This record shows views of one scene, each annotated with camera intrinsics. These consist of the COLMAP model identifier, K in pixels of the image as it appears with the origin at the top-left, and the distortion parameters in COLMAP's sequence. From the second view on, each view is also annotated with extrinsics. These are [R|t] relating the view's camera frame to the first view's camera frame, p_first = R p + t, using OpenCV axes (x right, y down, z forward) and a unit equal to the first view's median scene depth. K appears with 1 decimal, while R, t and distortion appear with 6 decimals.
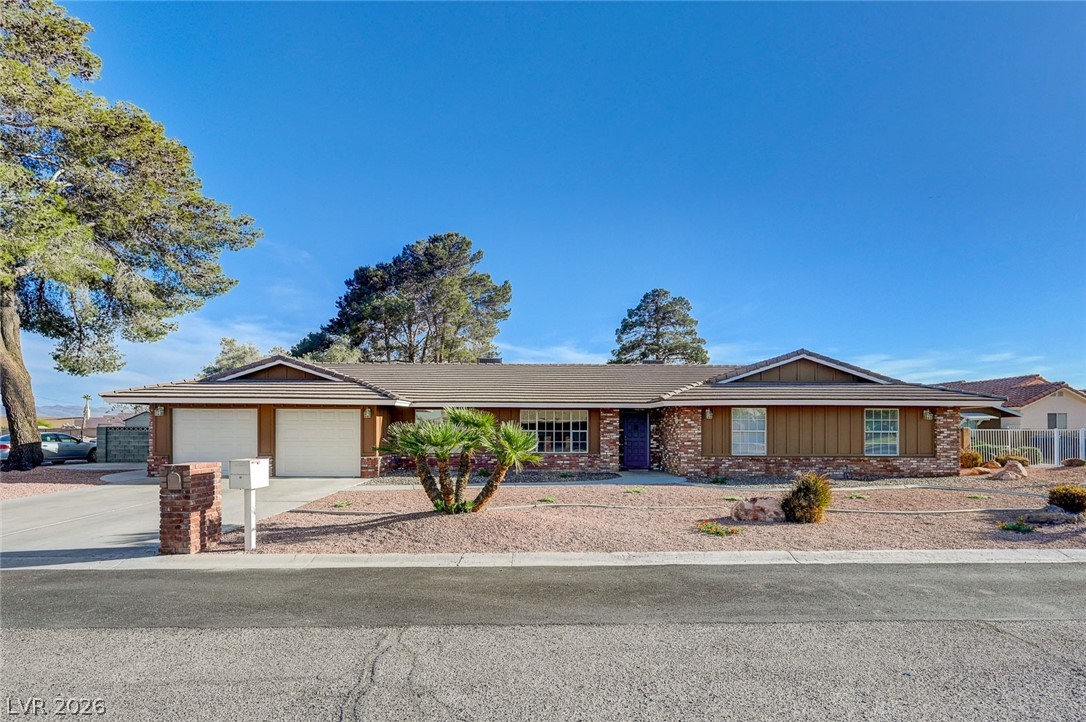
lens RADIAL K [[496.9, 0, 541.6], [0, 496.9, 428.9], [0, 0, 1]] dist [0.000884, -0.000037]
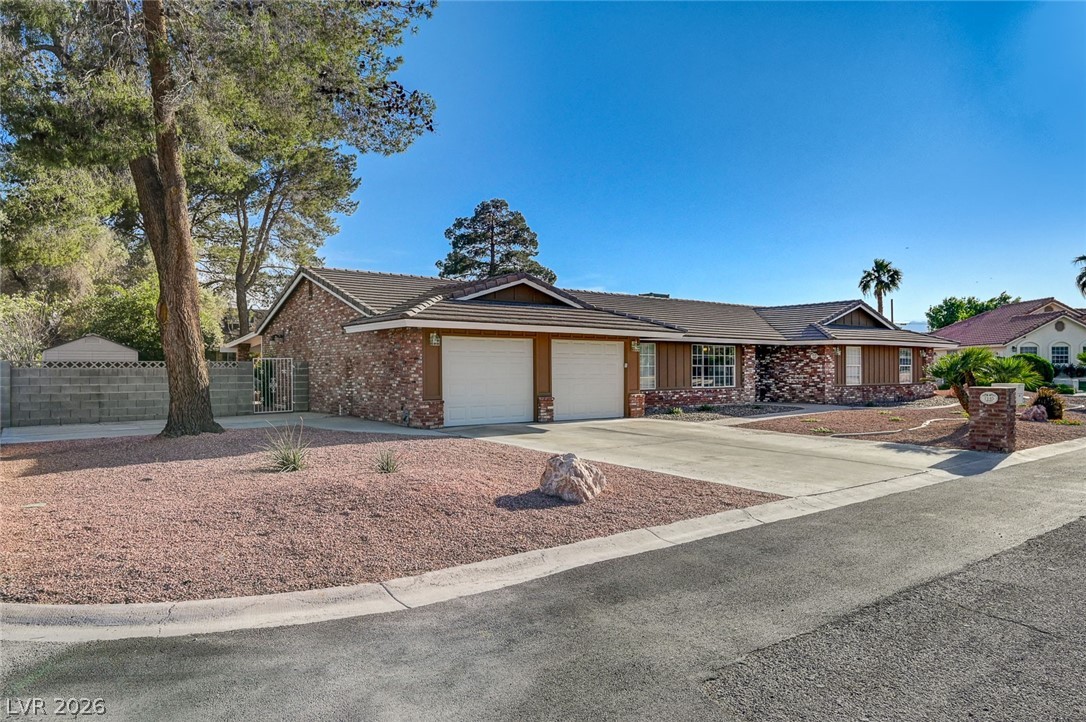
lens RADIAL K [[674.6, 0, 542.5], [0, 674.6, 361.0], [0, 0, 1]] dist [-0.002744, -0.000058]
pose [[0.813008, 0.002307, 0.582248, -1.078755], [0.002865, 0.999964, -0.007962, 0.004169], [-0.582246, 0.008142, 0.812972, 0.089679]]
